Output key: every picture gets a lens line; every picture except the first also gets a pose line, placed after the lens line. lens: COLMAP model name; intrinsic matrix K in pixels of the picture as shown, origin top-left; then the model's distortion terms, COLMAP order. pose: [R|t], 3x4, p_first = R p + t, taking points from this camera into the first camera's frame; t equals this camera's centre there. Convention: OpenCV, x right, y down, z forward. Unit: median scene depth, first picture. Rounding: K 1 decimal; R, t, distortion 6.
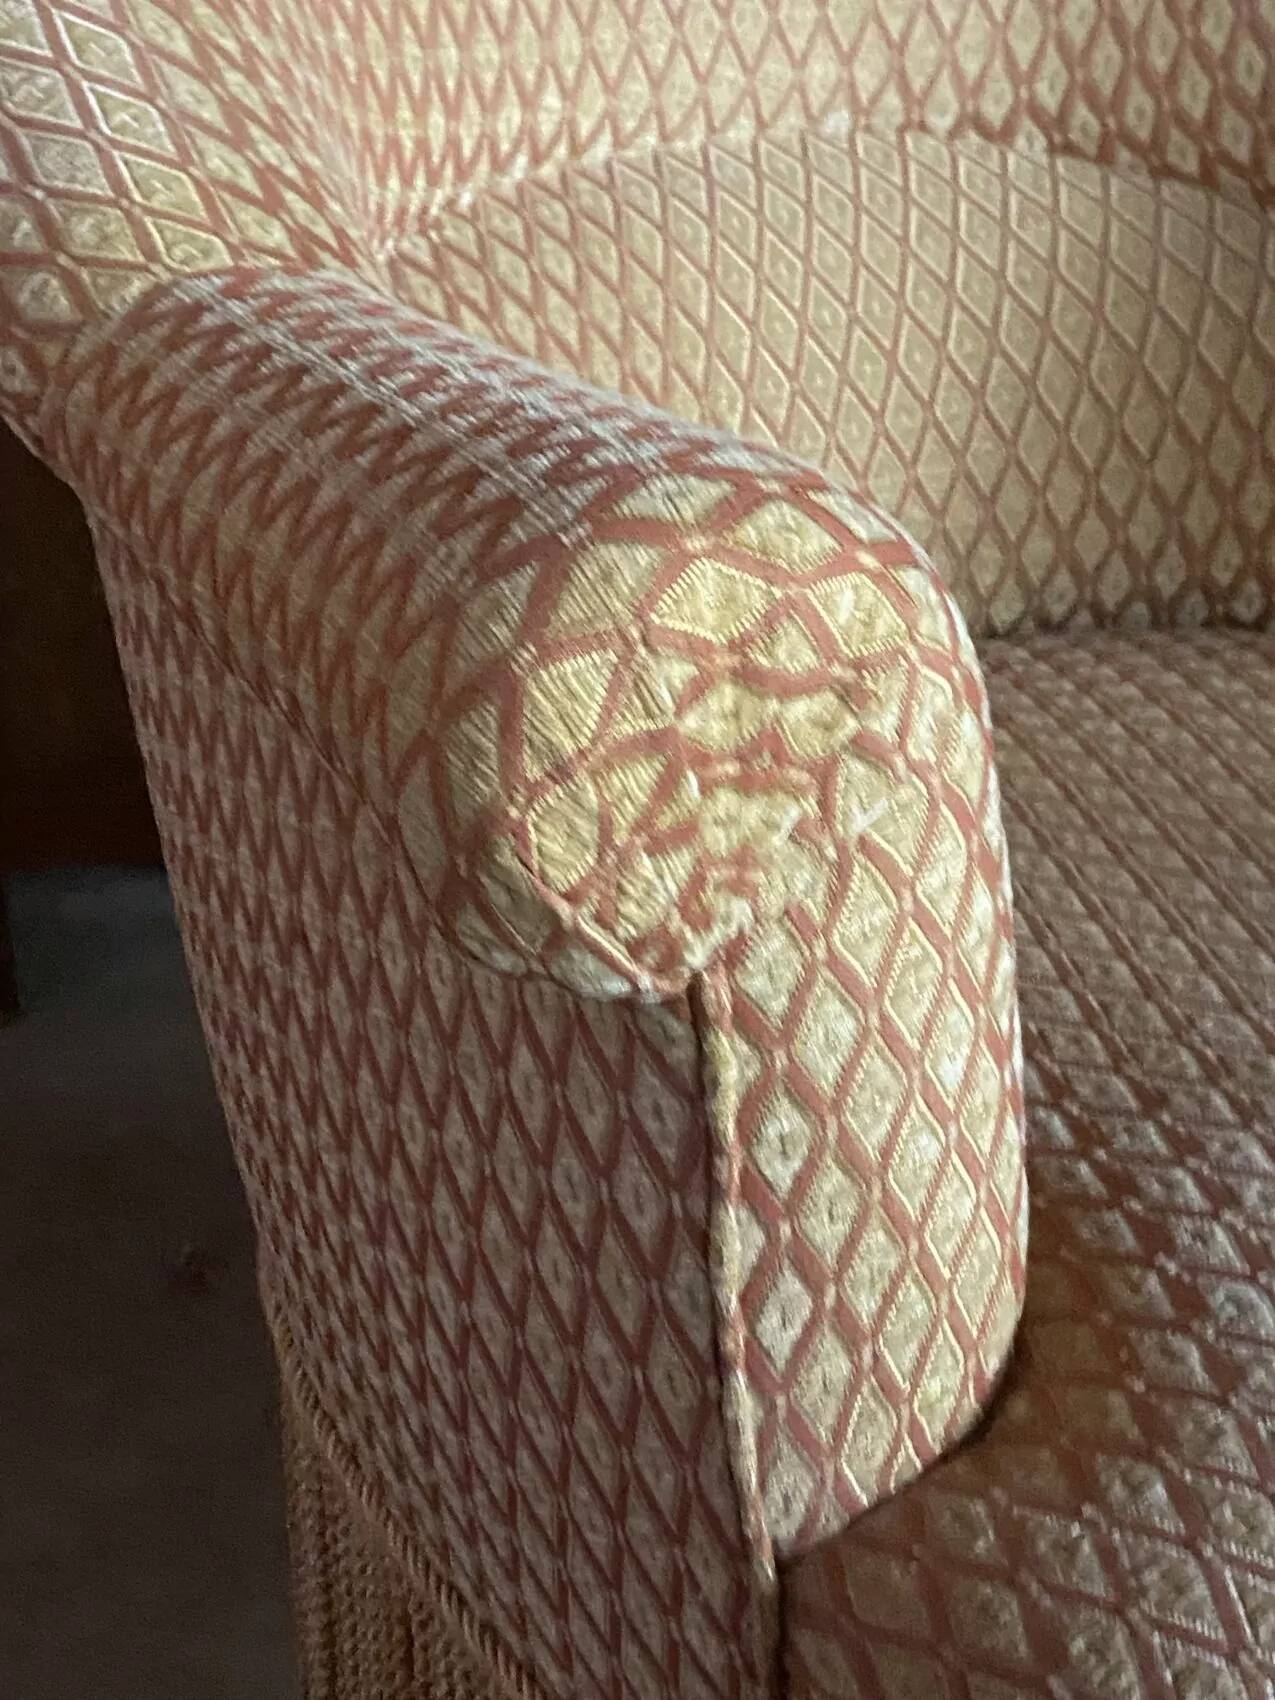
lens RADIAL K [[2562.4, 0, 648.9], [0, 2562.4, 820.9], [0, 0, 1]] dist [0.129789, -0.070358]
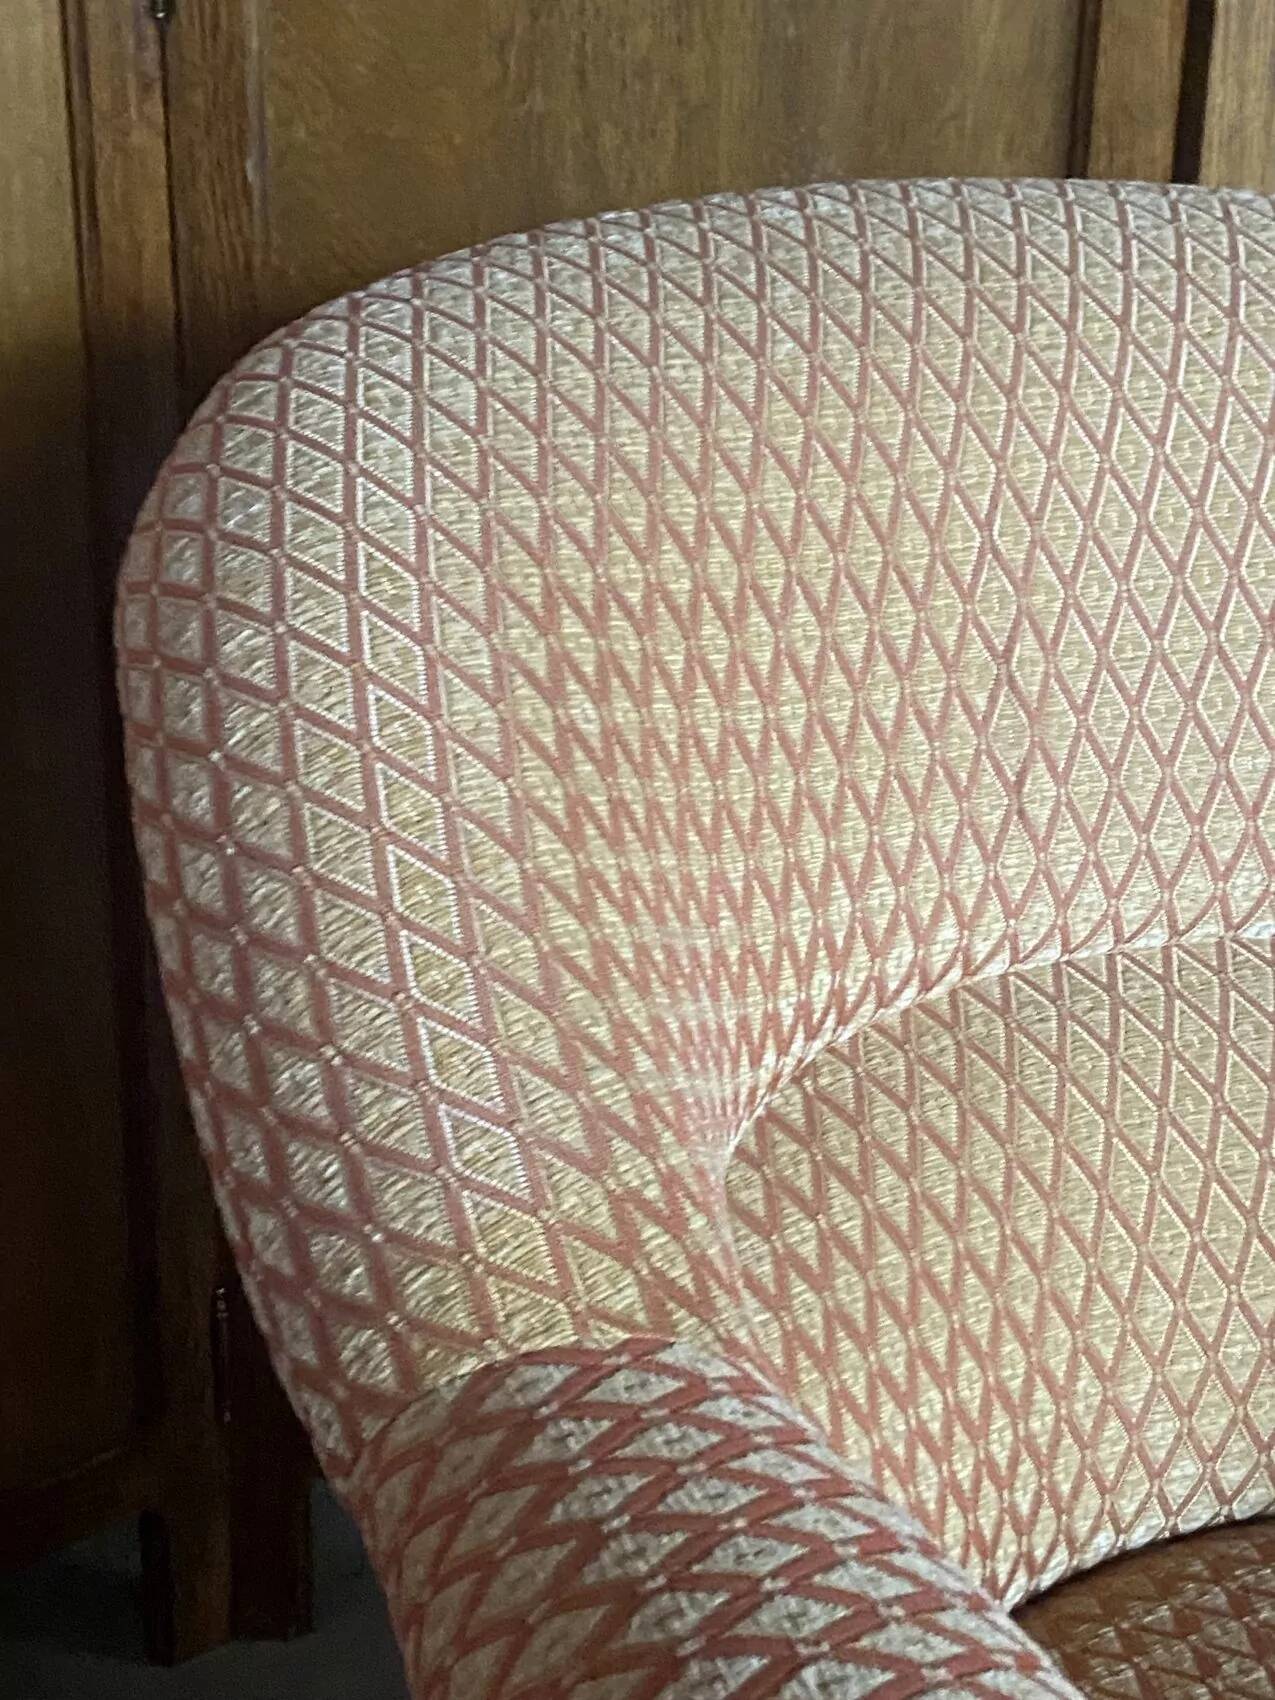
lens RADIAL K [[2562.4, 0, 648.9], [0, 2562.4, 820.9], [0, 0, 1]] dist [0.129789, -0.070358]
pose [[0.986990, 0.077184, -0.141045, -0.016936], [-0.092063, 0.990494, -0.102205, -0.219470], [0.131816, 0.113860, 0.984713, 0.073196]]
